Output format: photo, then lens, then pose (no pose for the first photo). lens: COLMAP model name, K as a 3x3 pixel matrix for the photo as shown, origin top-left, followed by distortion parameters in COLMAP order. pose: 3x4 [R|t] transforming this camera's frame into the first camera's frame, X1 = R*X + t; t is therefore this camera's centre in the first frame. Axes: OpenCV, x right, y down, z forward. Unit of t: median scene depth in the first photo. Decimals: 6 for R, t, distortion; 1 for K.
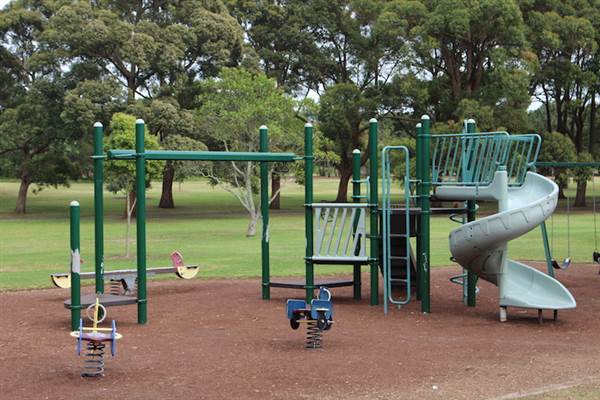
lens RADIAL K [[1896.6, 0, 250.4], [0, 1896.6, 200.8], [0, 0, 1]] dist [0.116331, 0.626332]
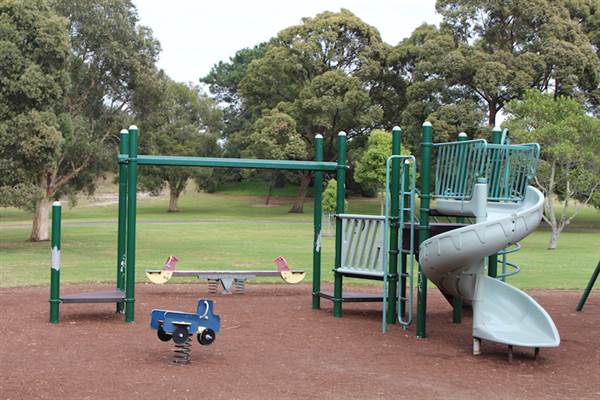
lens RADIAL K [[1272.7, 0, 300.0], [0, 1272.7, 200.0], [0, 0, 1]] dist [0.002995, -0.080208]
pose [[0.814575, 0.030640, -0.579248, 0.391059], [-0.037206, 0.999307, 0.000538, -0.005178], [0.578863, 0.021114, 0.815151, 0.455650]]
